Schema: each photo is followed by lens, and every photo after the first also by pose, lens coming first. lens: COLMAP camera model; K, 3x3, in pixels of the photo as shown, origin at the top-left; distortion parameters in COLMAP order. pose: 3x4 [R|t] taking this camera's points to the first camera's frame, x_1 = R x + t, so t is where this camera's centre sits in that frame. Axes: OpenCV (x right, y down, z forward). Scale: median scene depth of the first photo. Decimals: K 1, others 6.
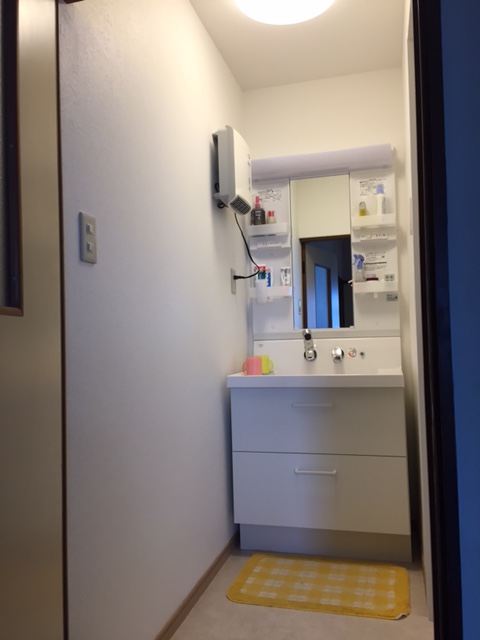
lens RADIAL K [[553.0, 0, 240.7], [0, 553.0, 322.9], [0, 0, 1]] dist [0.046888, -0.077663]
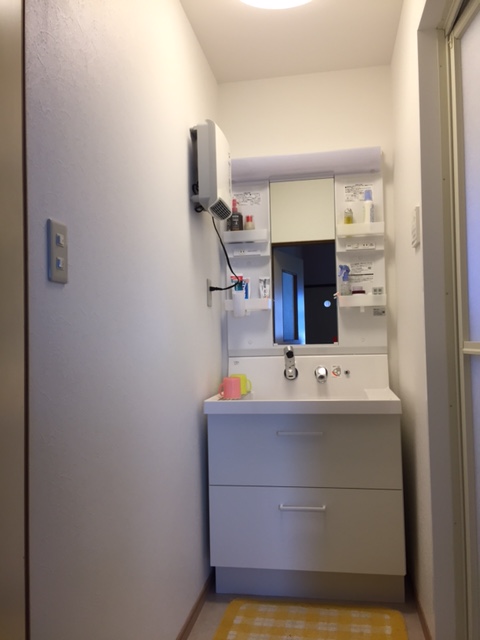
lens RADIAL K [[553.0, 0, 239.0], [0, 553.0, 317.0], [0, 0, 1]] dist [0.046888, -0.077663]
pose [[0.995644, 0.006162, 0.093028, -0.051285], [-0.005390, 0.999949, -0.008551, -0.030718], [-0.093076, 0.008012, 0.995627, 0.106928]]
